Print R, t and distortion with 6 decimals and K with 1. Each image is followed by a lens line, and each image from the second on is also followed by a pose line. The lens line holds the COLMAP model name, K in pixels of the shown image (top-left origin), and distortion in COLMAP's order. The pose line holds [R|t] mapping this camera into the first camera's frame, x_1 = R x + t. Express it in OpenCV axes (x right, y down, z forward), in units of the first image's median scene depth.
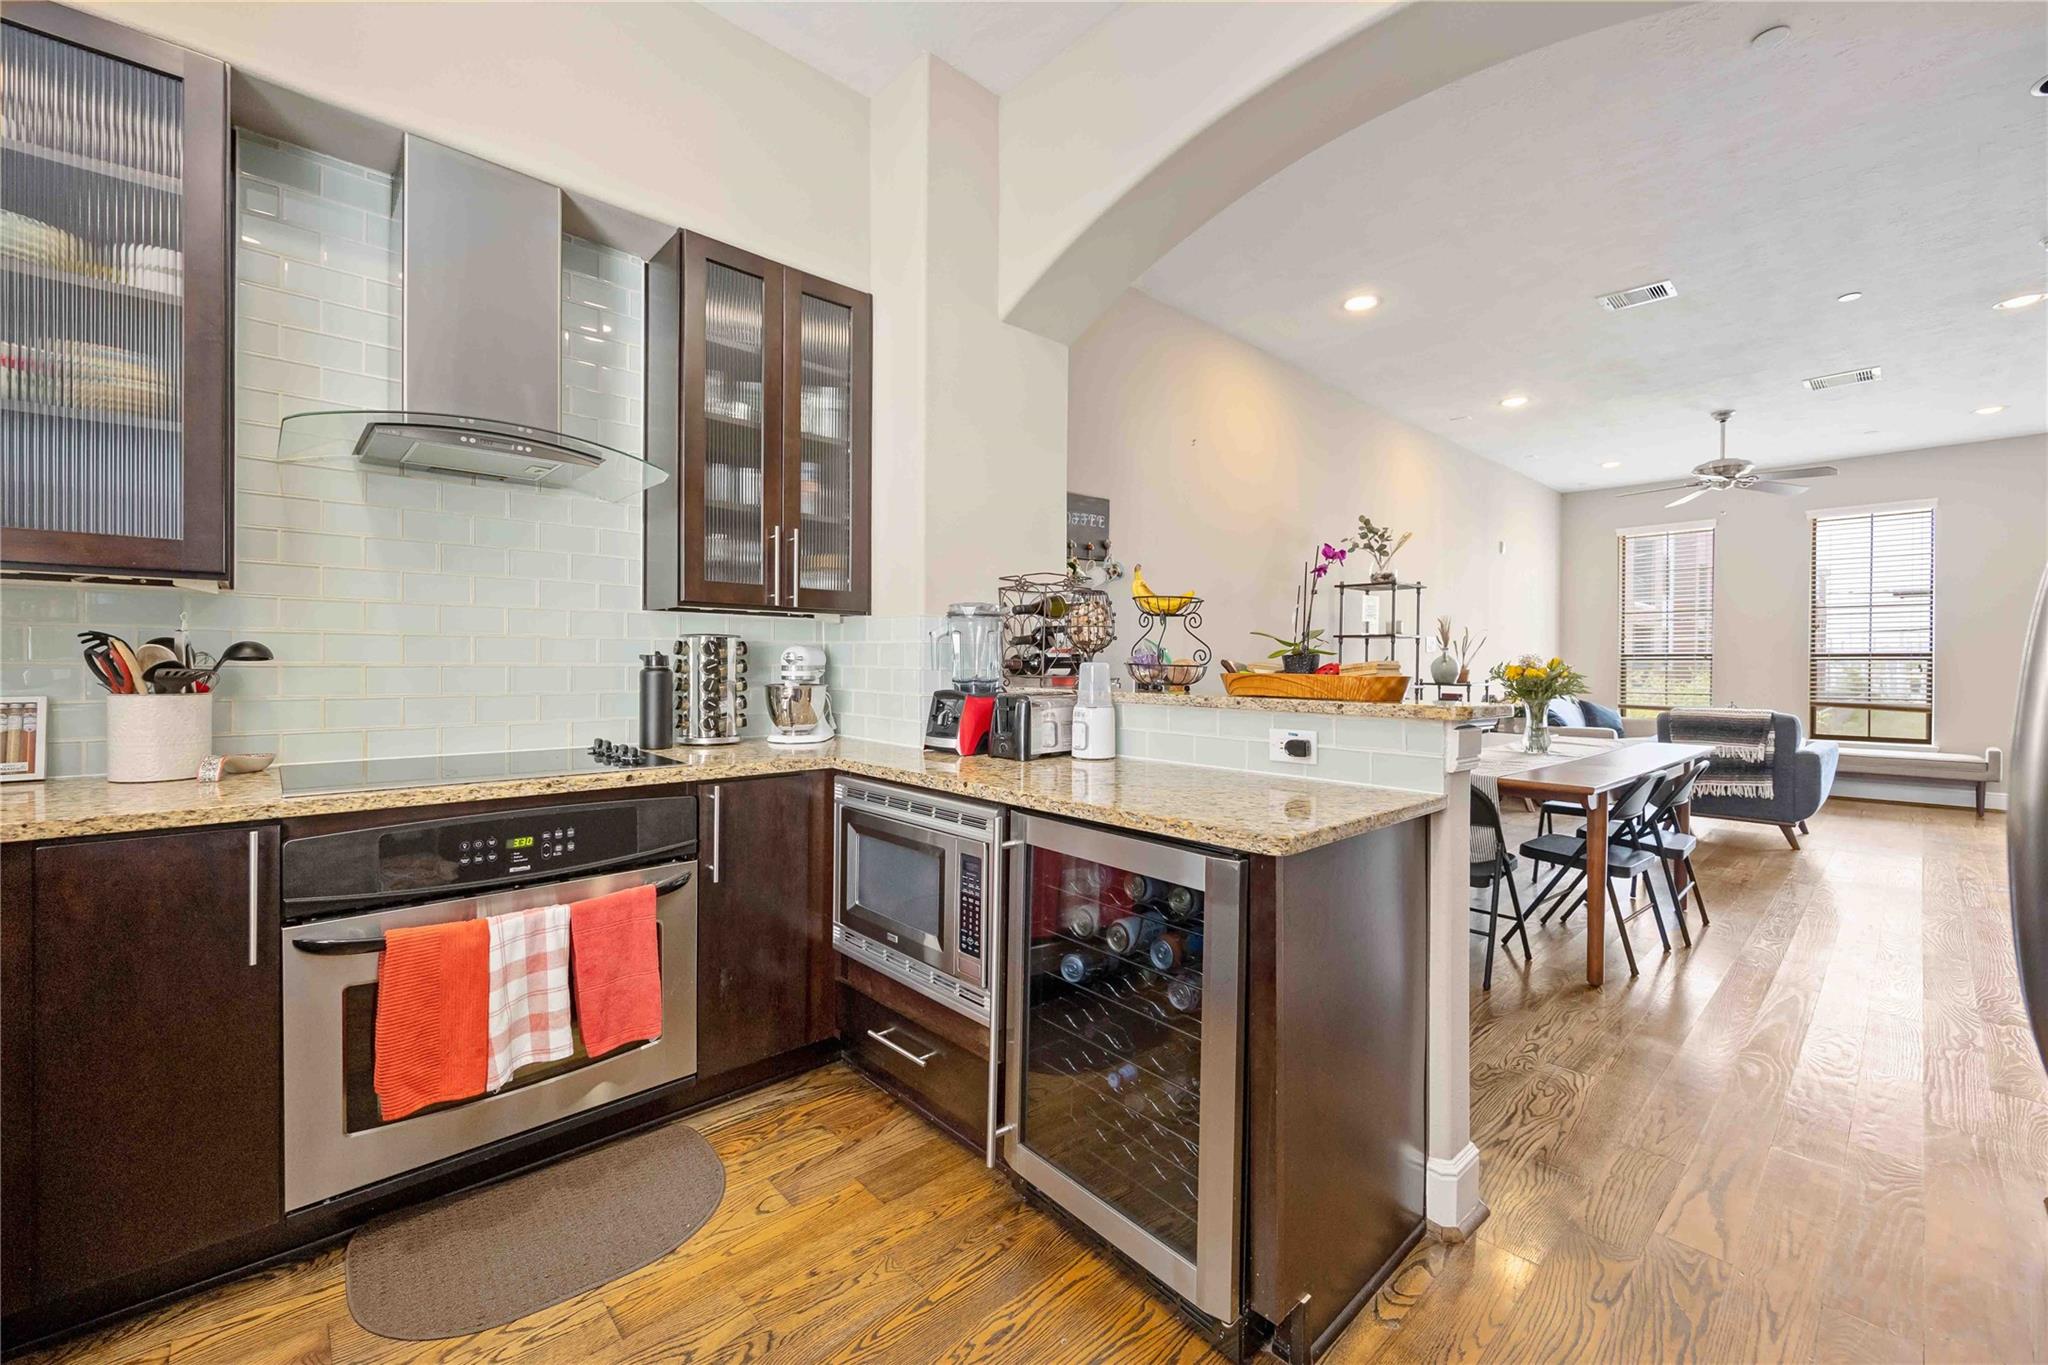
lens RADIAL K [[828.9, 0, 1010.0], [0, 828.9, 671.0], [0, 0, 1]] dist [-0.002704, 0.000257]
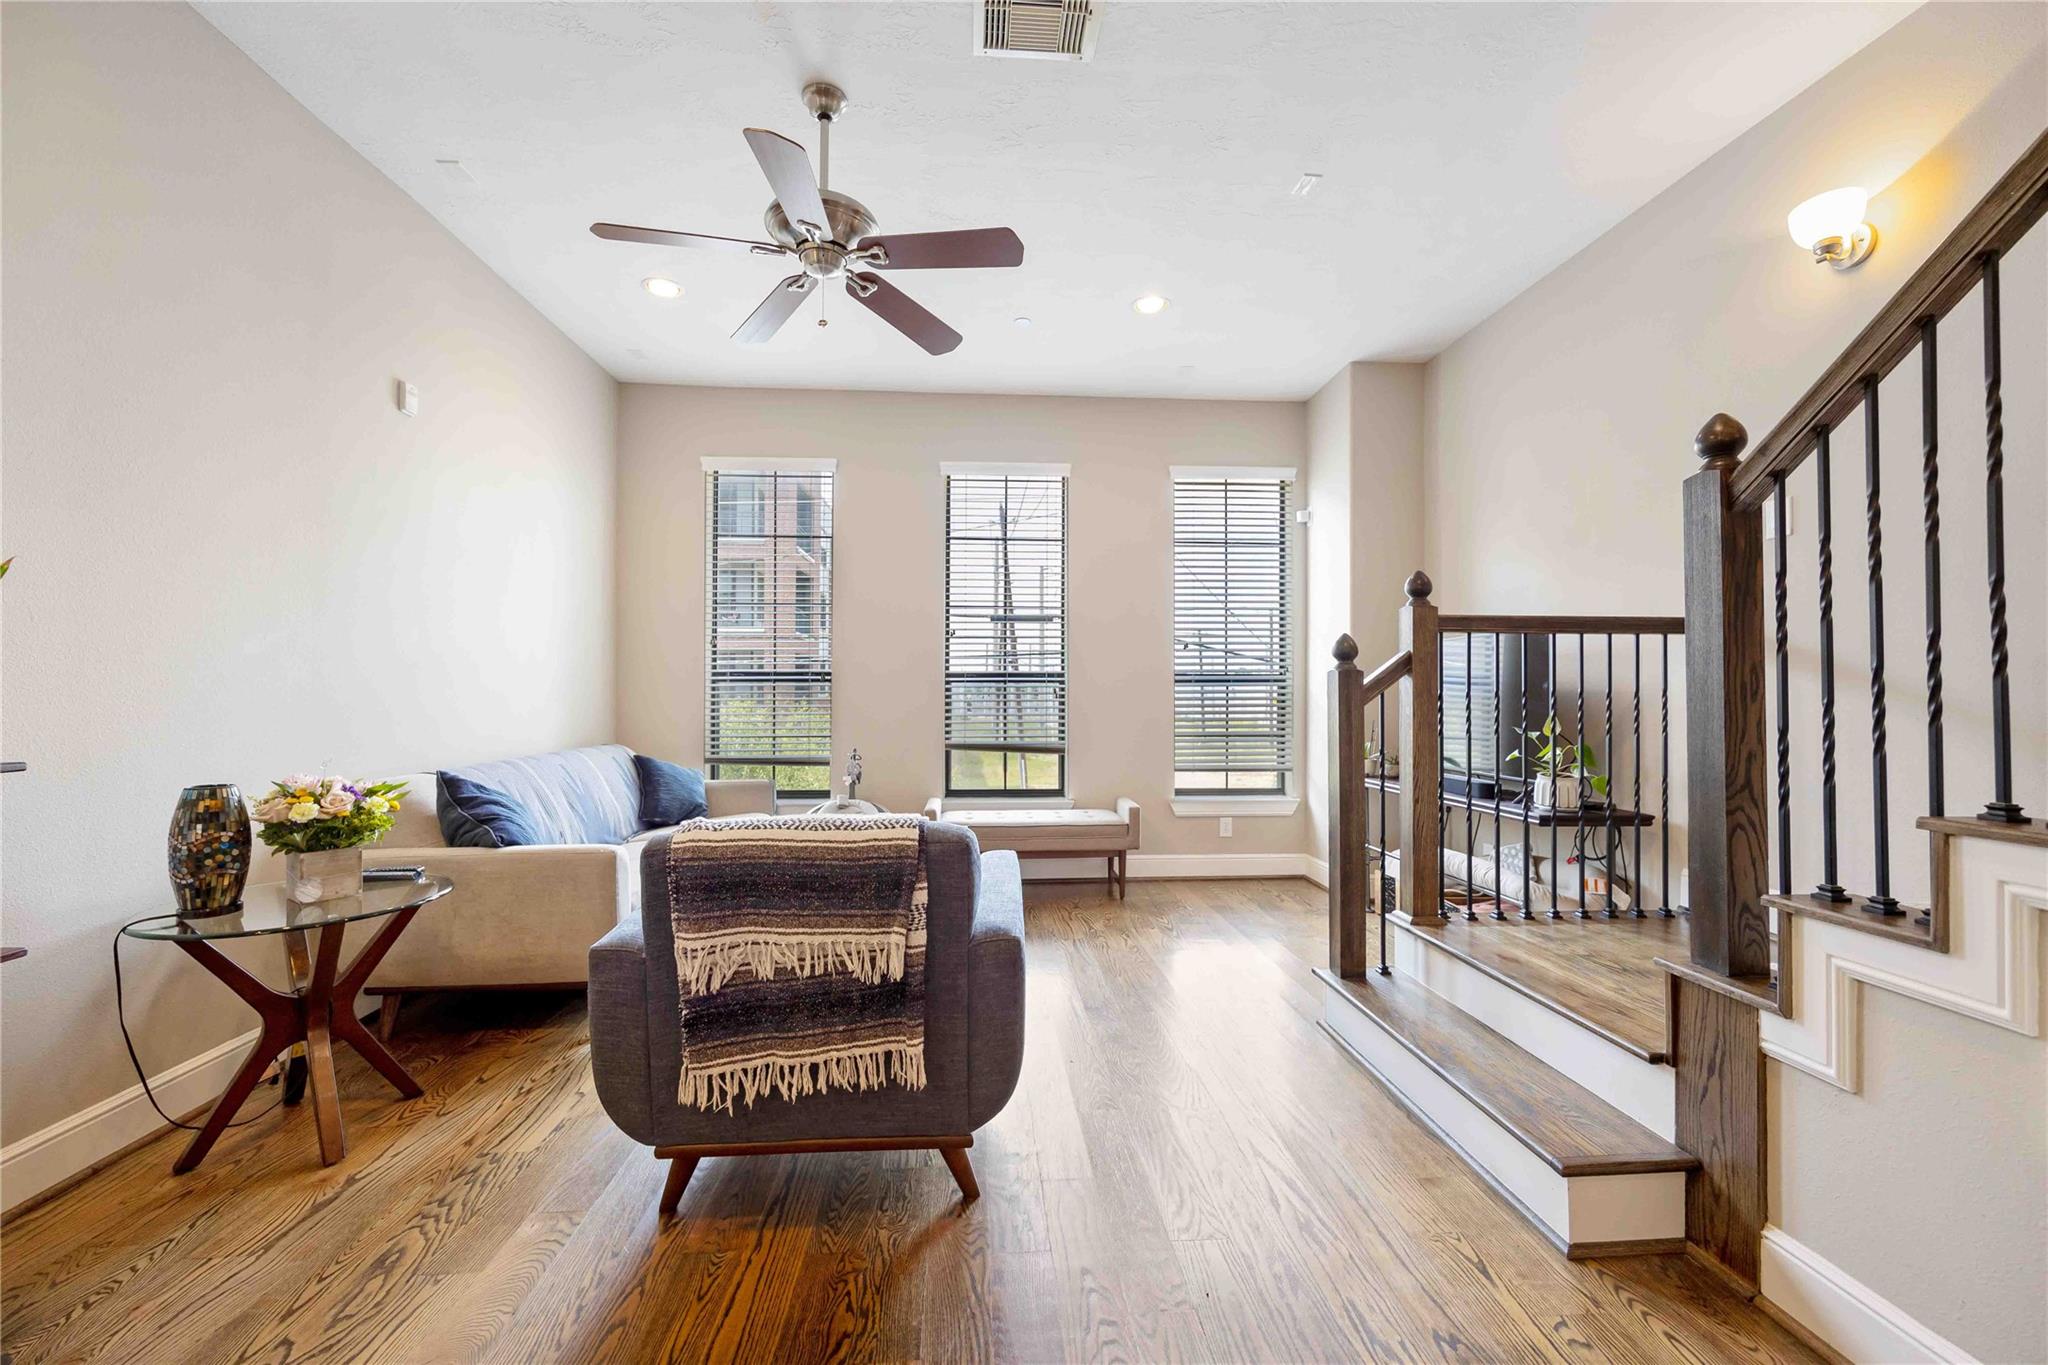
lens RADIAL K [[828.9, 0, 1022.0], [0, 828.9, 681.1], [0, 0, 1]] dist [-0.002704, 0.000257]
pose [[0.624127, 0.010463, 0.781253, 0.666628], [0.007117, 0.999793, -0.019076, -0.000923], [-0.781291, 0.017466, 0.623923, 0.738111]]
